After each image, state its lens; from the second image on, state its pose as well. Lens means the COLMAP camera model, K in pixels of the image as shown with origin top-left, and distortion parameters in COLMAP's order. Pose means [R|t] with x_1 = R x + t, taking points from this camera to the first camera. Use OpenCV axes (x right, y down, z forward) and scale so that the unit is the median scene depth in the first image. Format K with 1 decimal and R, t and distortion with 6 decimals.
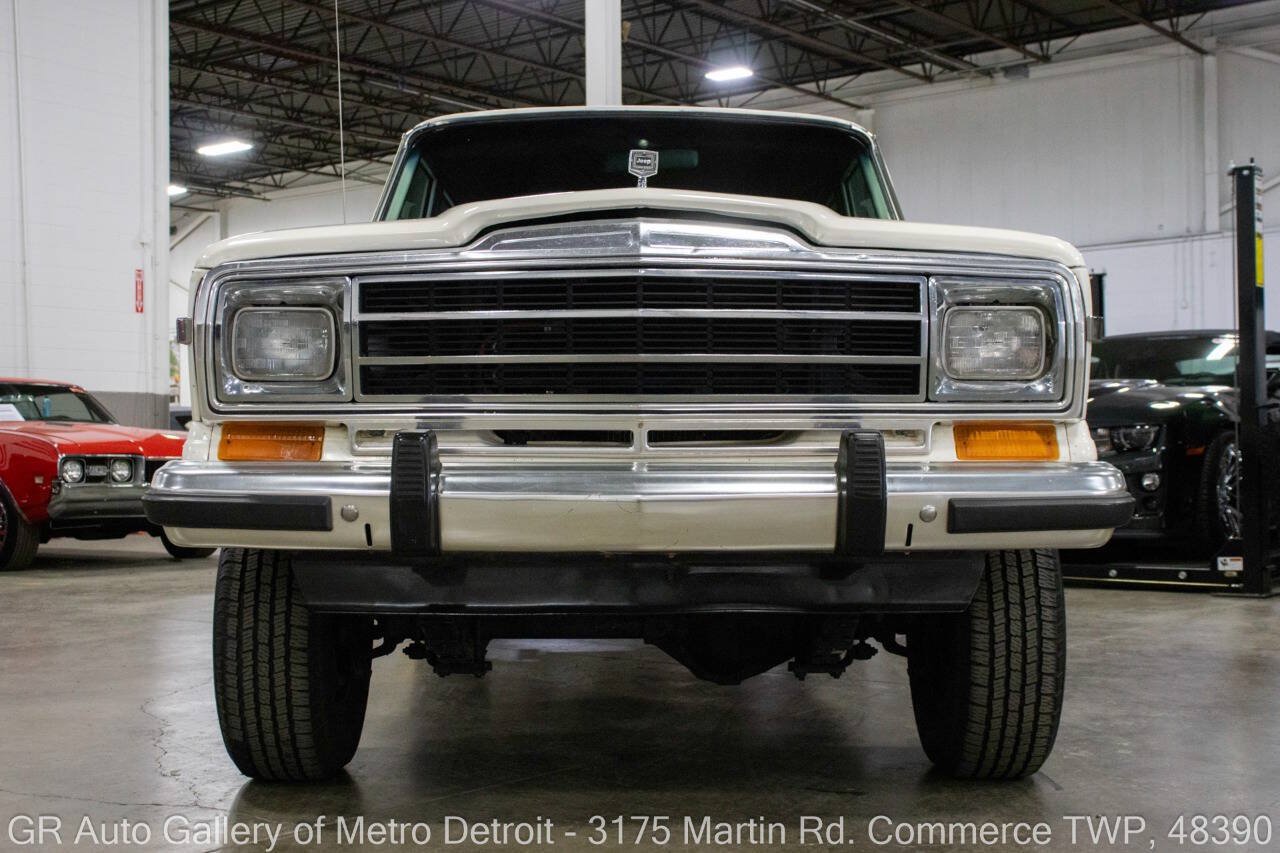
lens RADIAL K [[1562.2, 0, 640.4], [0, 1562.2, 479.3], [0, 0, 1]] dist [0.012379, 0.067634]
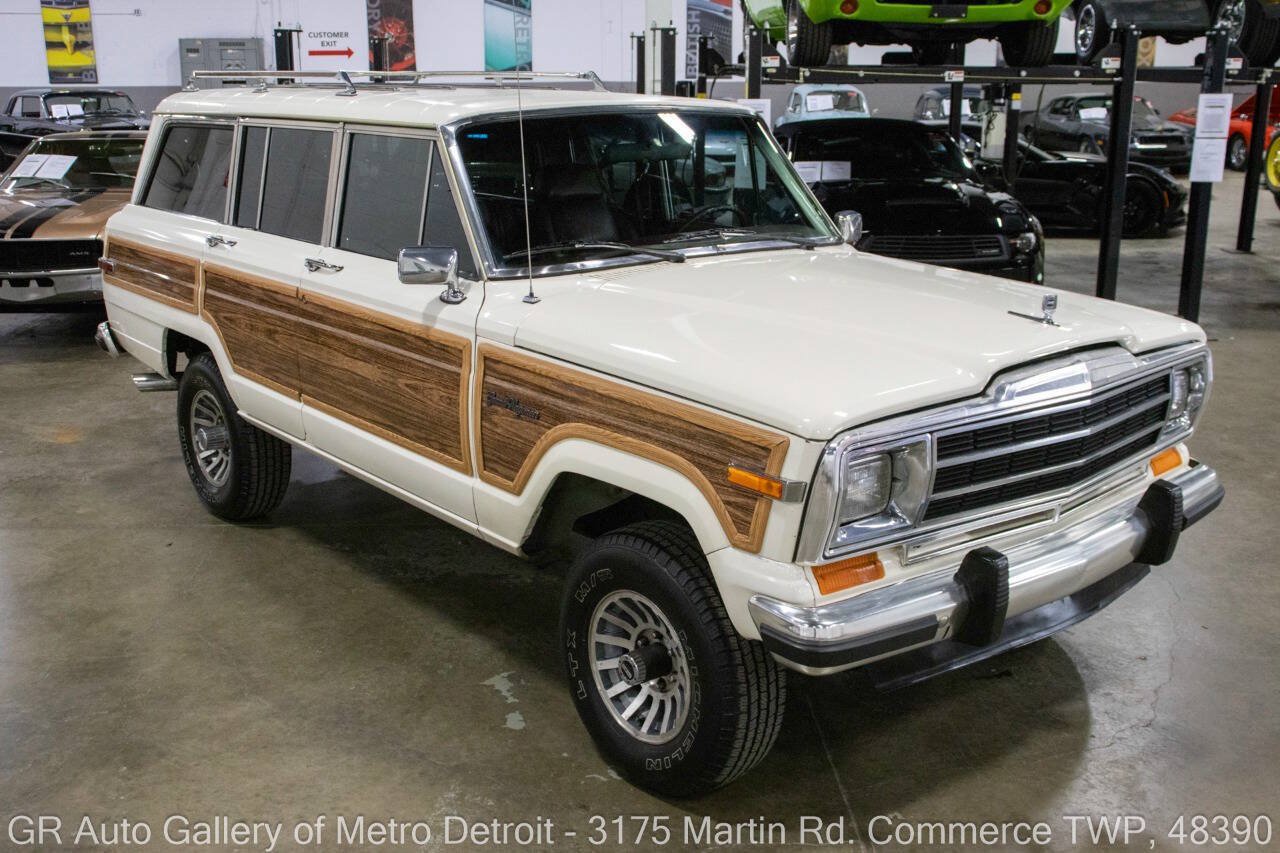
lens RADIAL K [[1283.2, 0, 627.5], [0, 1283.2, 425.2], [0, 0, 1]] dist [-0.077680, 0.143725]
pose [[0.770299, -0.166178, 0.615649, -0.923206], [0.010366, 0.968583, 0.248474, -0.364229], [-0.637598, -0.185017, 0.747821, 0.401316]]
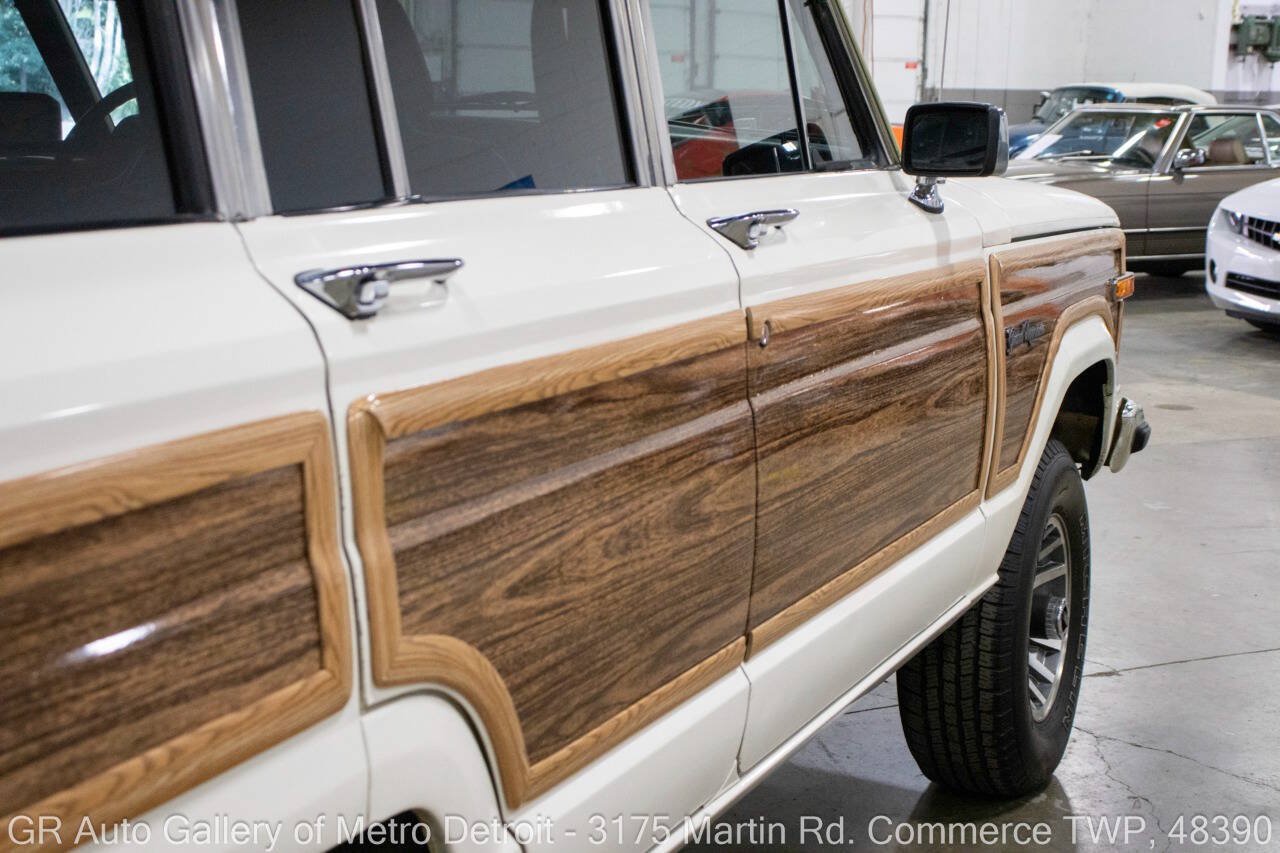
lens RADIAL K [[2049.1, 0, 638.9], [0, 2049.1, 426.9], [0, 0, 1]] dist [0.112907, 0.038874]
pose [[-0.912380, -0.091228, 0.399048, -0.562866], [-0.017612, 0.982695, 0.184390, -0.255743], [-0.408964, 0.161205, -0.898199, 2.447137]]
